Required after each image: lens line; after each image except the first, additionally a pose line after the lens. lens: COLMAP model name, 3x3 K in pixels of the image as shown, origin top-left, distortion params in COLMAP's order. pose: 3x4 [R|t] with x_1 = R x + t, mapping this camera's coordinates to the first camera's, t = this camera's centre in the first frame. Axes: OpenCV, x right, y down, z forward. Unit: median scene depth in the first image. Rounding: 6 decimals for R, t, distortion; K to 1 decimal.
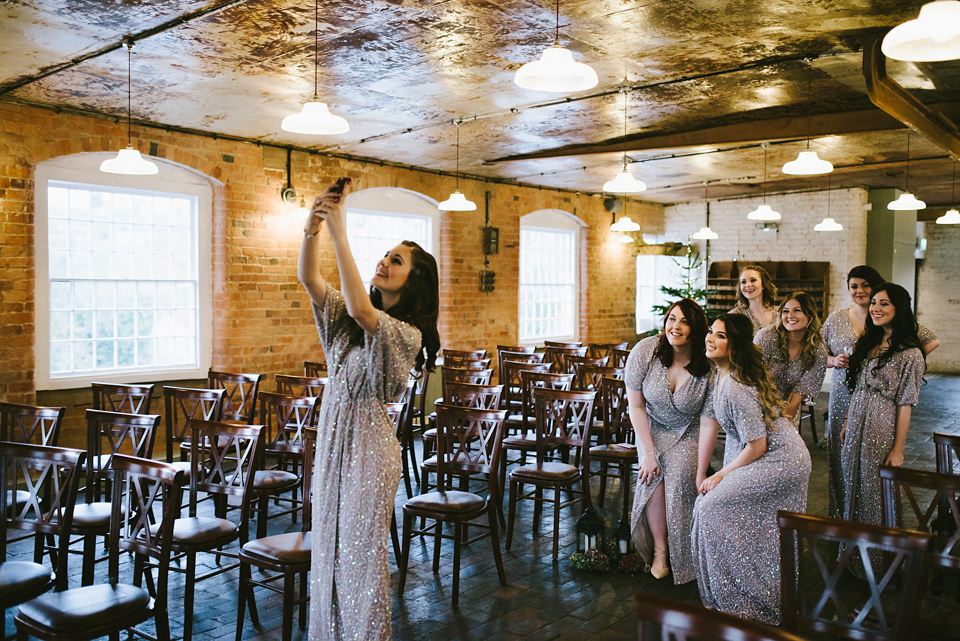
lens RADIAL K [[916.1, 0, 480.0], [0, 916.1, 320.5], [0, 0, 1]] dist [-0.088382, 0.145684]
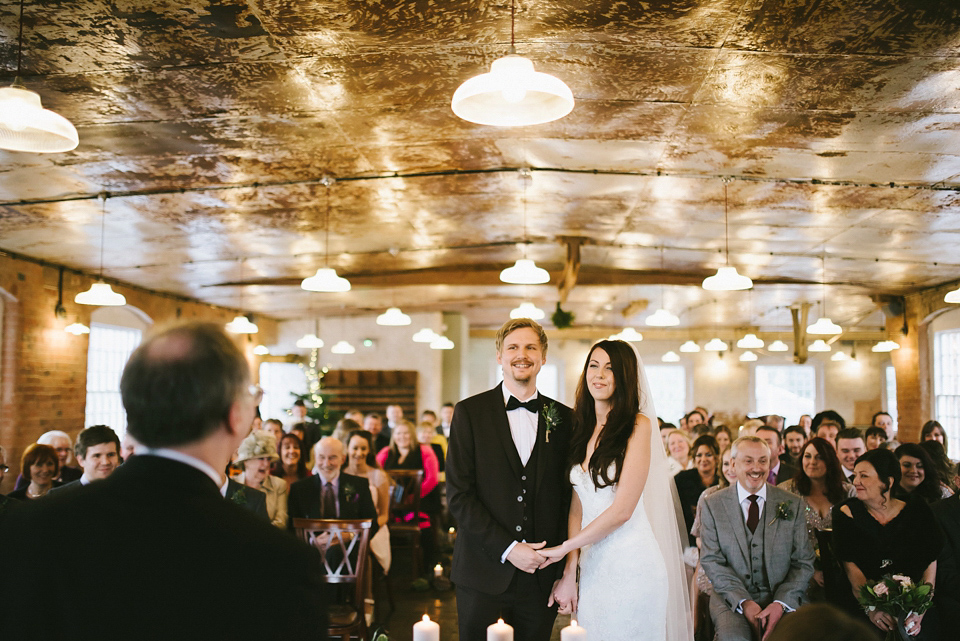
lens RADIAL K [[916.1, 0, 480.0], [0, 916.1, 320.5], [0, 0, 1]] dist [-0.088382, 0.145684]
pose [[0.825326, 0.031259, 0.563790, -0.357482], [0.030038, 0.994622, -0.099119, -0.005137], [-0.563856, 0.098740, 0.819949, -0.139418]]
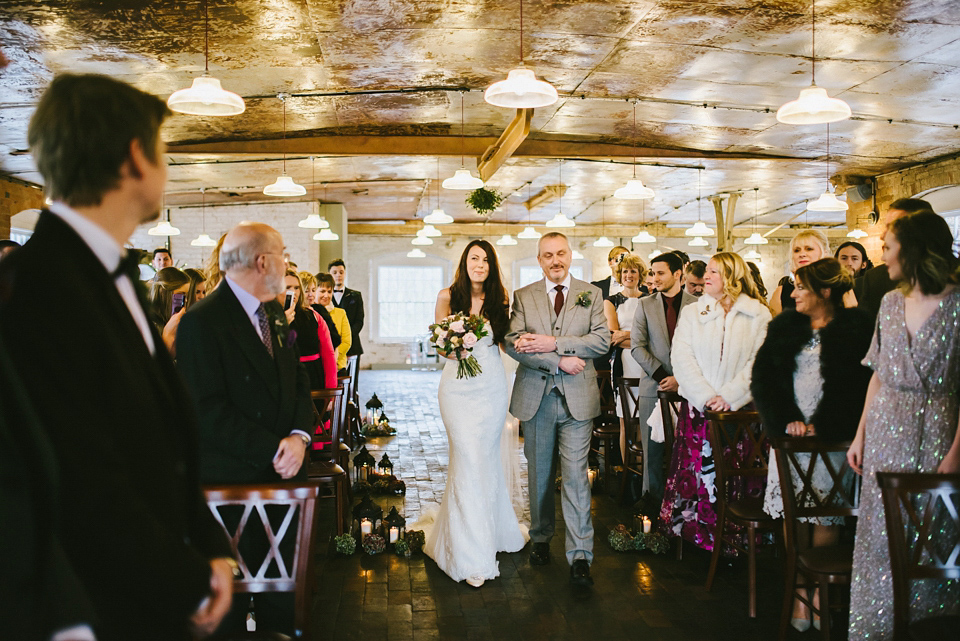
lens RADIAL K [[916.1, 0, 480.0], [0, 916.1, 320.5], [0, 0, 1]] dist [-0.088382, 0.145684]
pose [[0.721752, -0.033347, 0.691348, -0.276033], [0.043527, 0.999048, 0.002747, 0.003736], [-0.690782, 0.028110, 0.722516, 0.084008]]
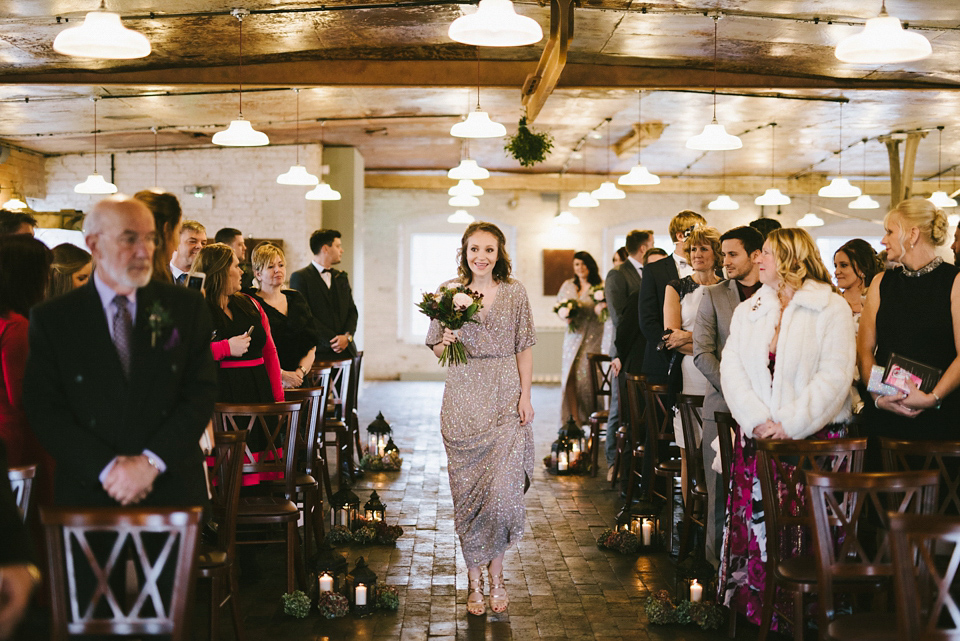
lens RADIAL K [[1359.8, 0, 480.0], [0, 1359.8, 320.5], [0, 0, 1]] dist [-0.018922, 0.094245]
pose [[0.777599, -0.029431, 0.628071, -0.285901], [0.032467, 0.999451, 0.006637, 0.003397], [-0.627921, 0.015231, 0.778128, -0.007799]]
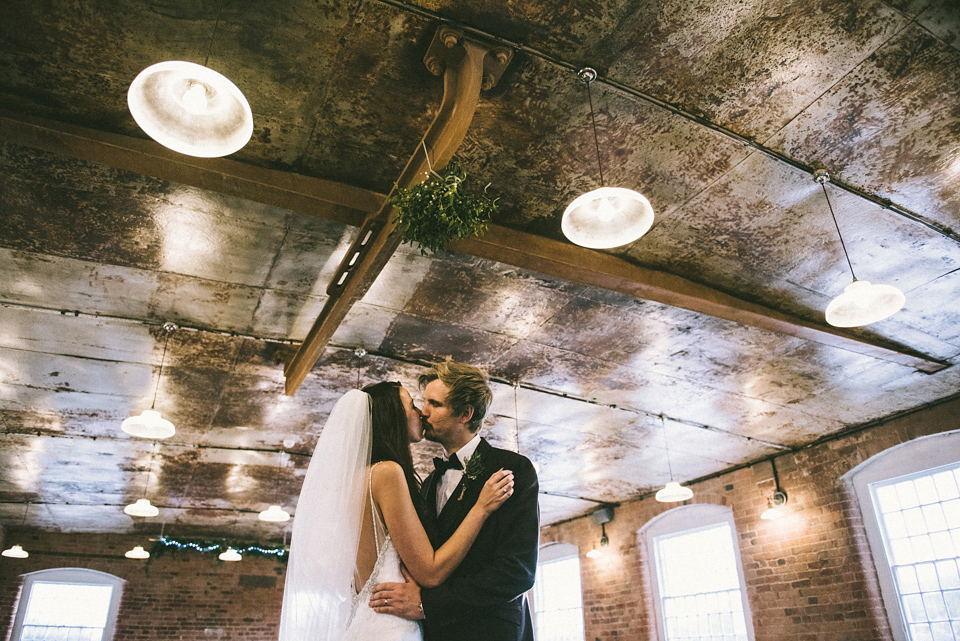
lens RADIAL K [[648.7, 0, 480.0], [0, 648.7, 320.5], [0, 0, 1]] dist [-0.052333, 0.000106]
pose [[-0.447641, -0.414732, -0.792222, 0.600823], [-0.025002, 0.891401, -0.452526, 0.029993], [0.893864, -0.182762, -0.409396, 0.916965]]
